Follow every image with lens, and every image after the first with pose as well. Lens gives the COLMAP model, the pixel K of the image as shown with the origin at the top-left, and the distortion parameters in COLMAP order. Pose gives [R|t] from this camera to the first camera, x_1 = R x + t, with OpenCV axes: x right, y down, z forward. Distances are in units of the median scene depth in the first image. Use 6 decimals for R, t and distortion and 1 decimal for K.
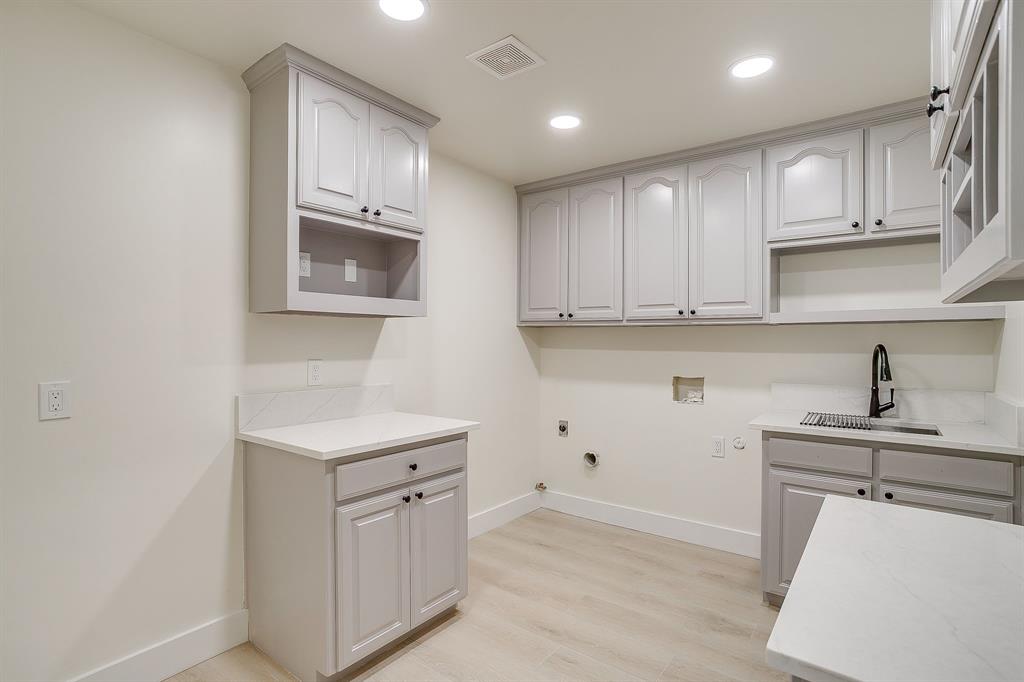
lens RADIAL K [[497.1, 0, 512.6], [0, 497.1, 345.9], [0, 0, 1]] dist [-0.037934, 0.016078]
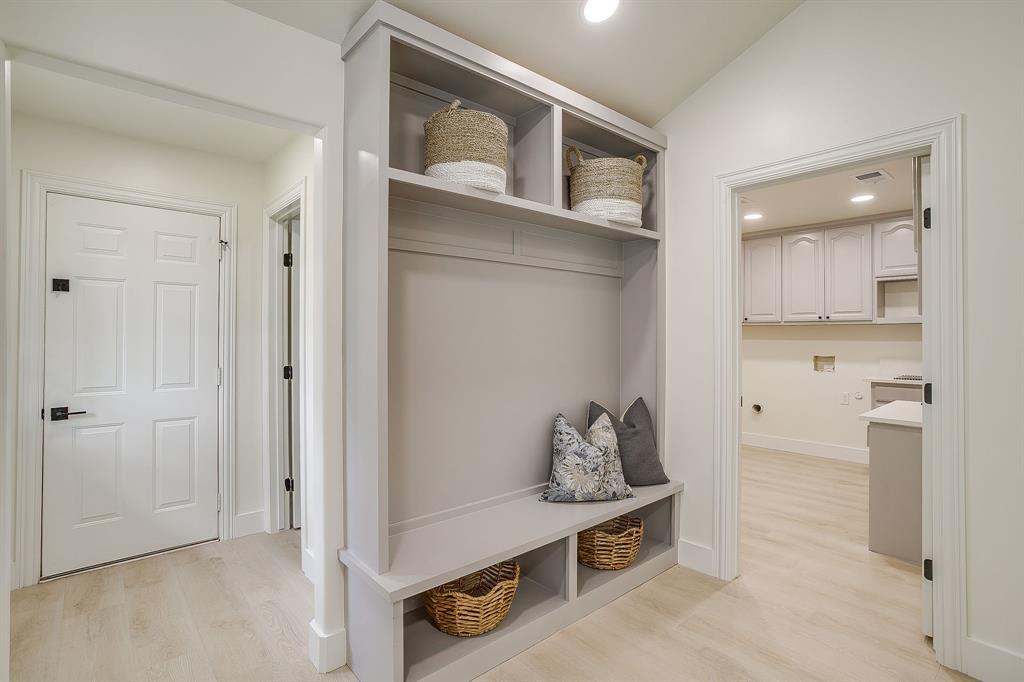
lens RADIAL K [[497.1, 0, 511.9], [0, 497.1, 332.5], [0, 0, 1]] dist [-0.037934, 0.016078]
pose [[0.980912, -0.002505, -0.194435, -0.374879], [-0.000019, 0.999916, -0.012977, 0.005955], [0.194451, 0.012733, 0.980830, -0.870586]]
